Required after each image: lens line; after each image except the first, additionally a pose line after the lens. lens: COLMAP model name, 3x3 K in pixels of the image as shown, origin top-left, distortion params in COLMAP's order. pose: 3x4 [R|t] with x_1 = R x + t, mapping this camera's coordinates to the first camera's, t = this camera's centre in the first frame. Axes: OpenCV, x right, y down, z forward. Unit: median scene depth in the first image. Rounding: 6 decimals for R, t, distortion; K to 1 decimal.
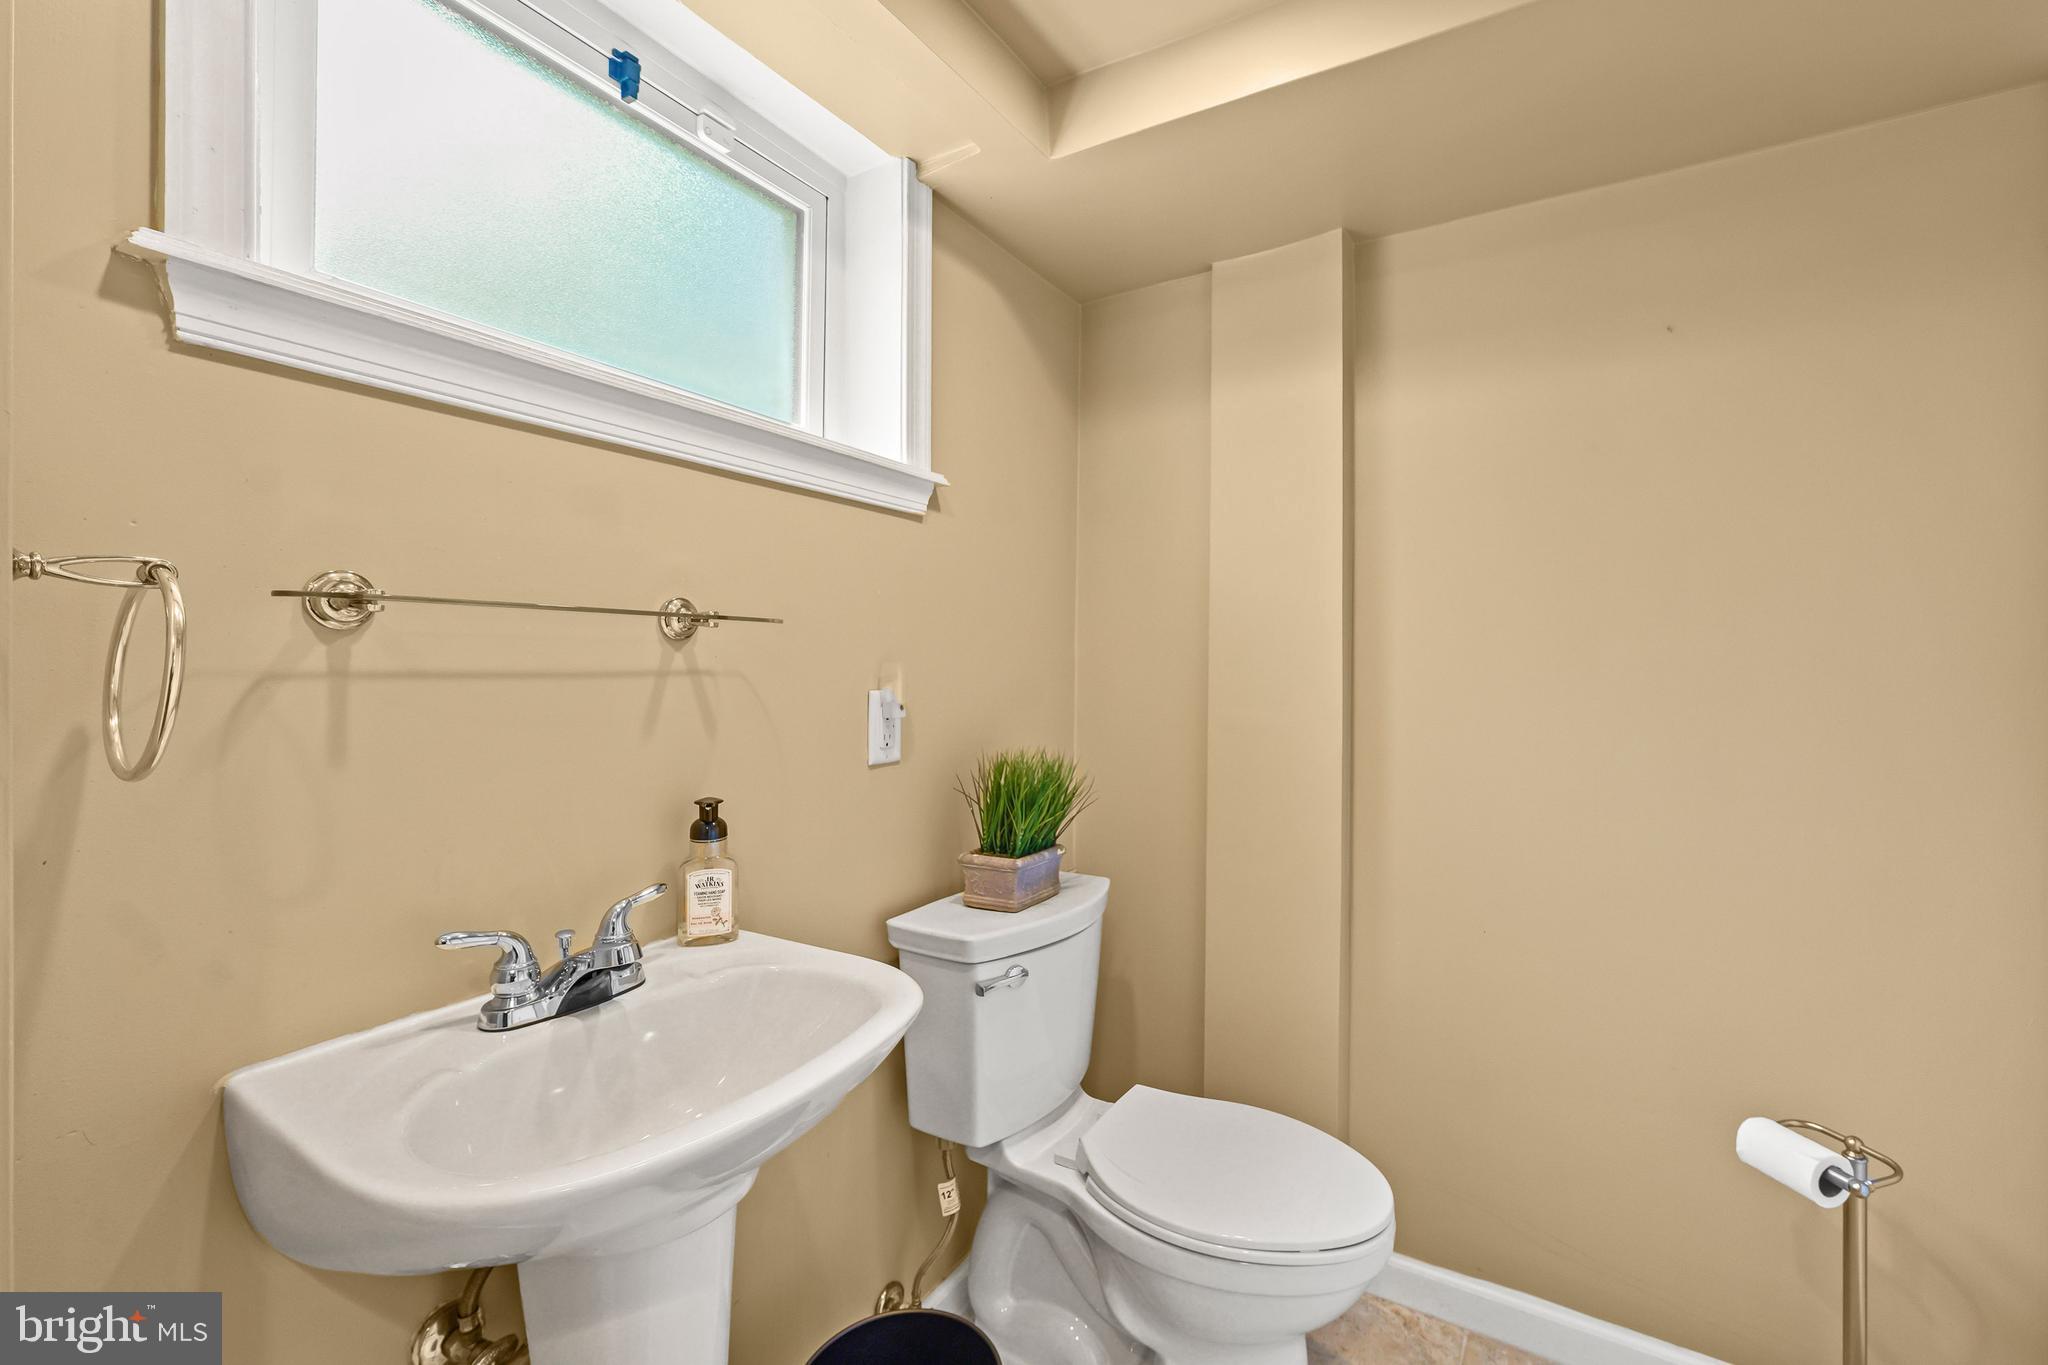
lens RADIAL K [[828.2, 0, 1026.9], [0, 828.2, 682.0], [0, 0, 1]] dist [0.003405, -0.001540]
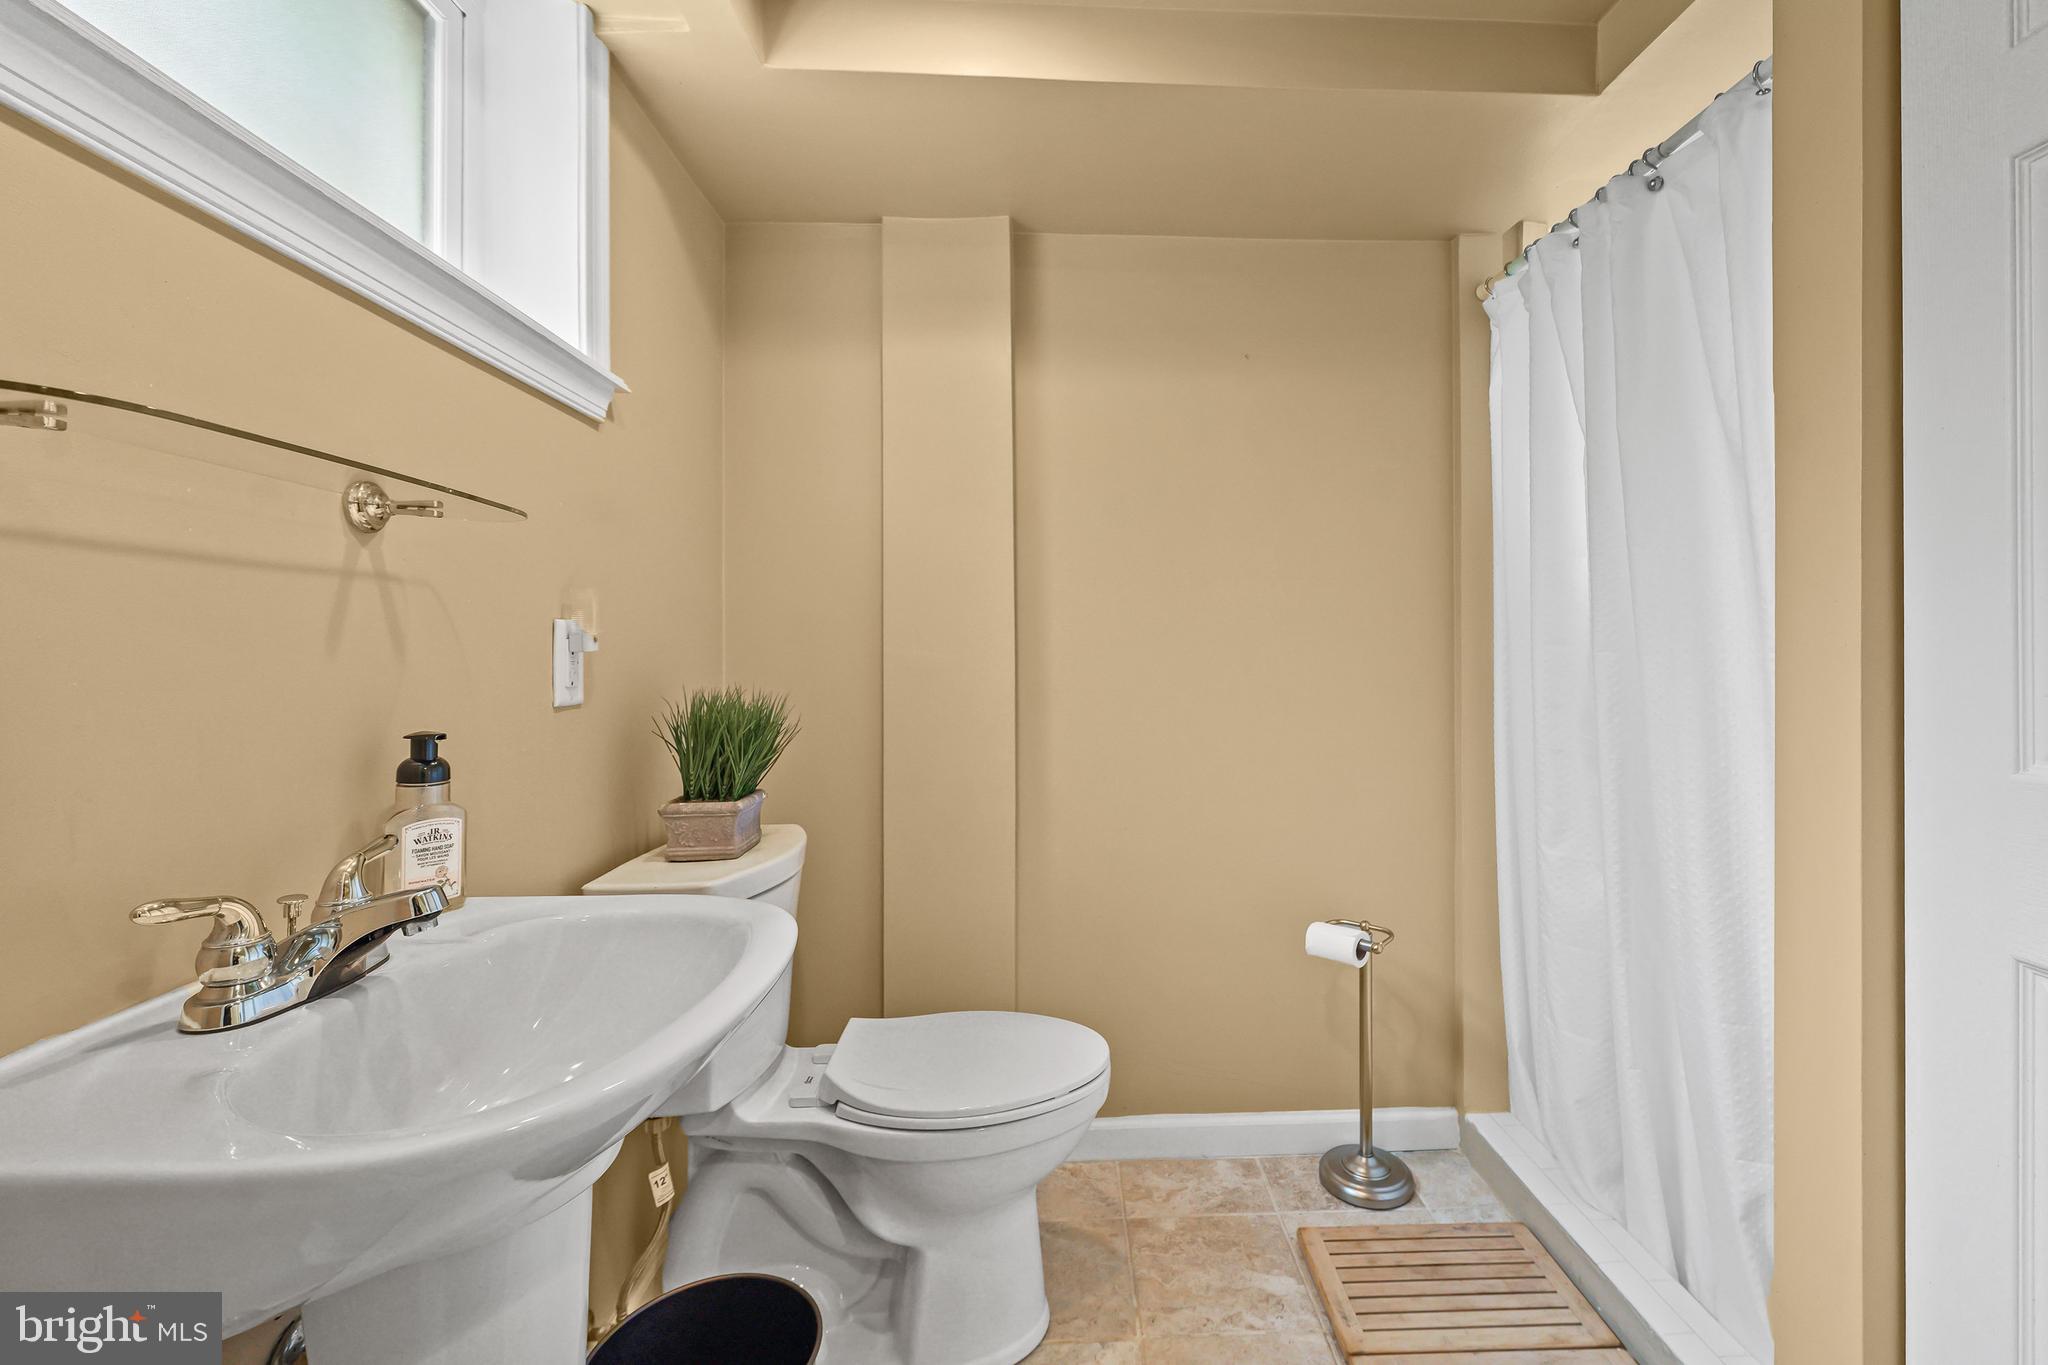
lens RADIAL K [[873.7, 0, 1025.7], [0, 873.7, 664.0], [0, 0, 1]] dist [-0.002519, 0.000272]
pose [[0.853008, -0.009307, 0.521815, -0.247811], [0.009191, 0.999954, 0.002809, 0.058928], [-0.521817, 0.002400, 0.853054, -0.012694]]
